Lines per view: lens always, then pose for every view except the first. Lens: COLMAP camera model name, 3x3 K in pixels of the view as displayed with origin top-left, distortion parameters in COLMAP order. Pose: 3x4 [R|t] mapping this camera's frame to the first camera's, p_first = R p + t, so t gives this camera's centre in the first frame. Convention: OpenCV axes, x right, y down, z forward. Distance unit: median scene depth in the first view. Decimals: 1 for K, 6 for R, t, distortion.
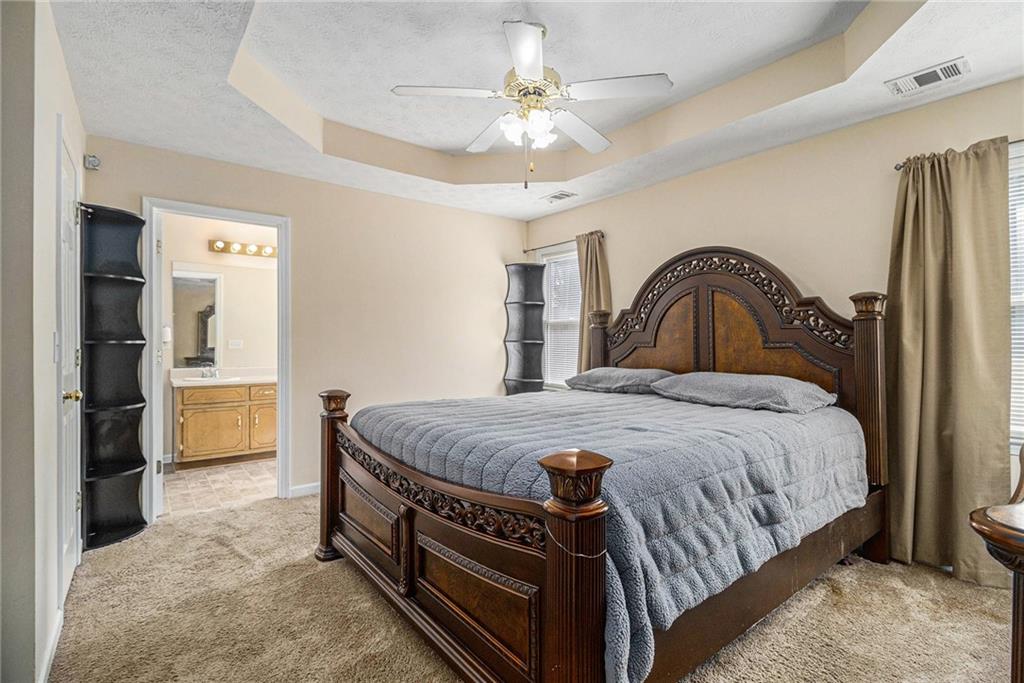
lens RADIAL K [[483.9, 0, 522.2], [0, 483.9, 339.7], [0, 0, 1]] dist [0.019996, -0.028161]
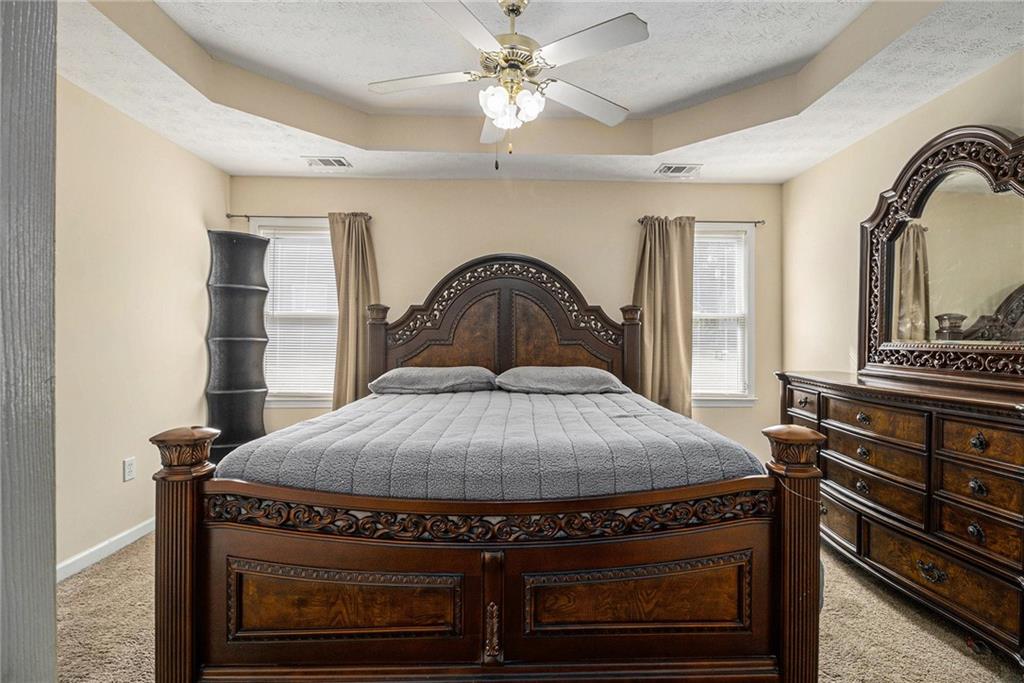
lens RADIAL K [[483.9, 0, 522.2], [0, 483.9, 339.7], [0, 0, 1]] dist [0.019996, -0.028161]
pose [[0.599819, 0.000165, 0.800136, -0.450185], [-0.004524, 0.999985, 0.003185, 0.000848], [-0.800123, -0.005530, 0.599810, 0.288635]]
